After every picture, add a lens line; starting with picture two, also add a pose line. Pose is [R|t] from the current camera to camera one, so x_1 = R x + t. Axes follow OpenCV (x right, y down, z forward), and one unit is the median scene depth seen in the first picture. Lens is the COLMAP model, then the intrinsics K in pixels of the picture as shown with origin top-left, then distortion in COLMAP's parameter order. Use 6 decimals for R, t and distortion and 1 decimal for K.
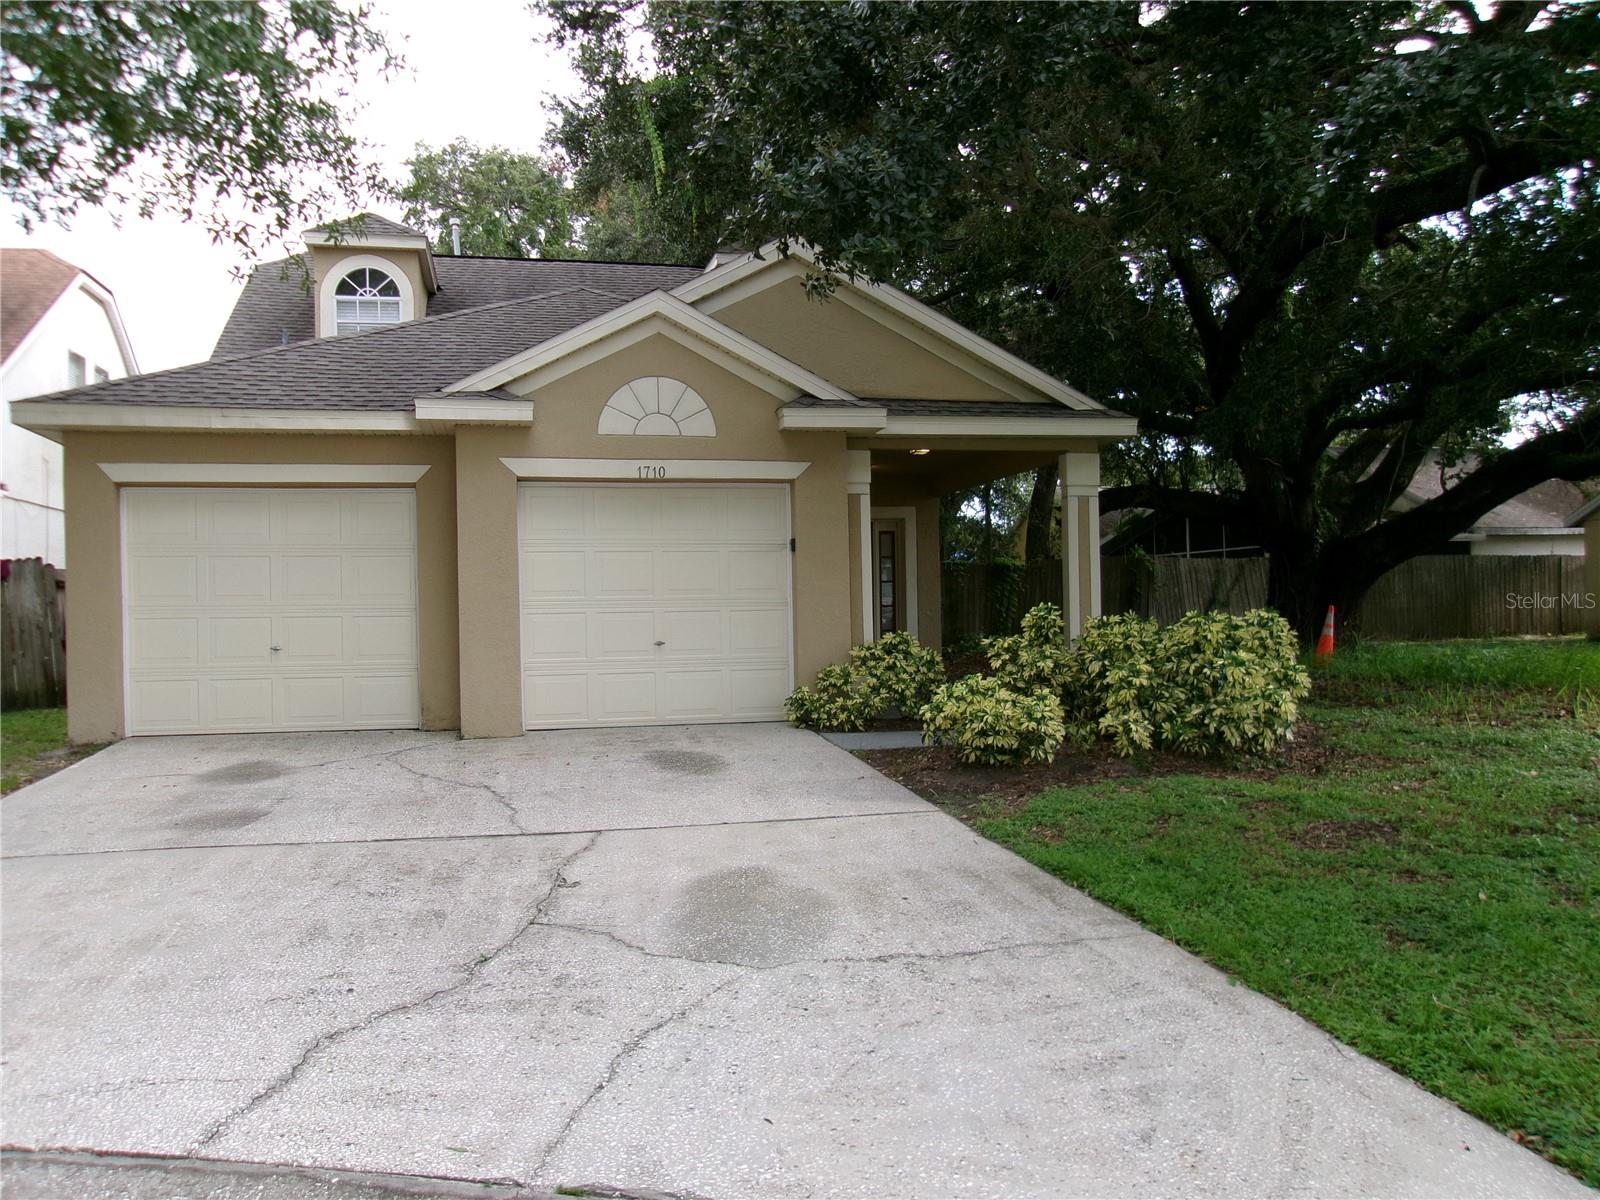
lens RADIAL K [[1254.7, 0, 811.8], [0, 1254.7, 592.6], [0, 0, 1]] dist [-0.038819, 0.069698]
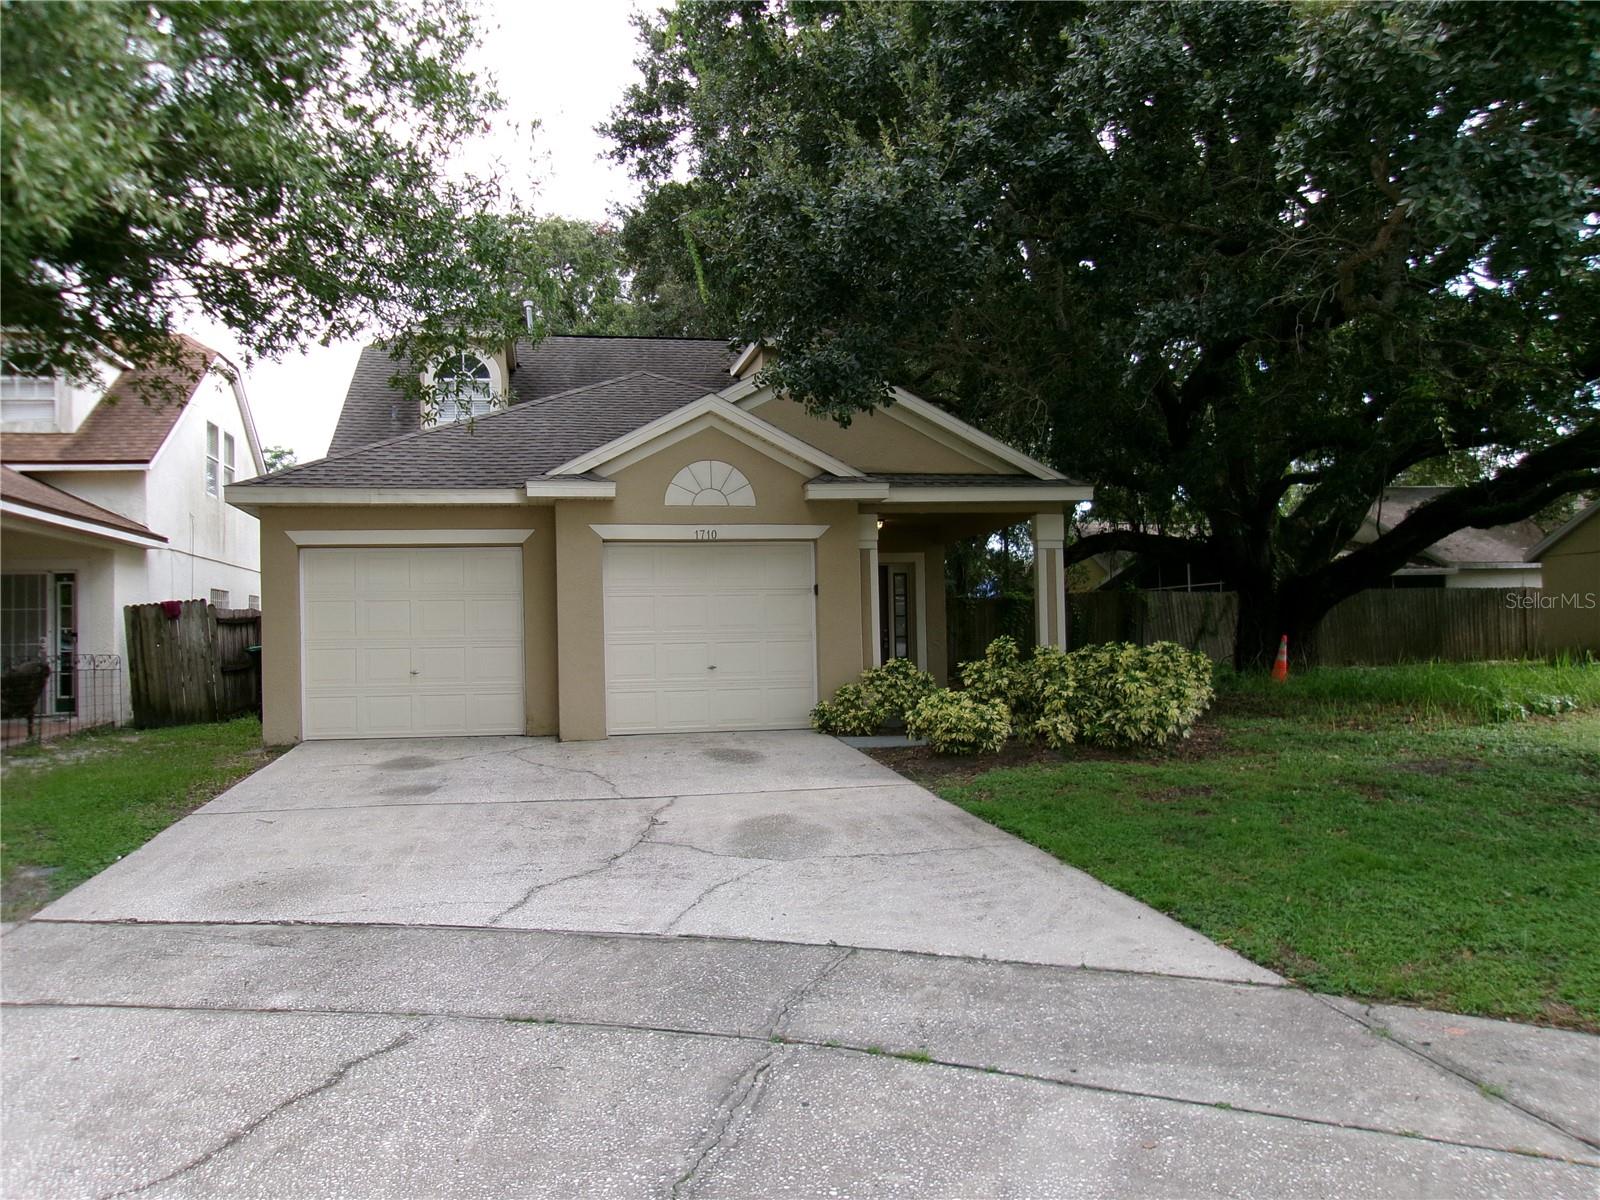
lens RADIAL K [[1254.7, 0, 790.4], [0, 1254.7, 608.3], [0, 0, 1]] dist [-0.038819, 0.069698]
pose [[0.998827, -0.004484, -0.048220, 0.021156], [0.003991, 0.999939, -0.010316, -0.006715], [0.048264, 0.010111, 0.998783, -0.284730]]
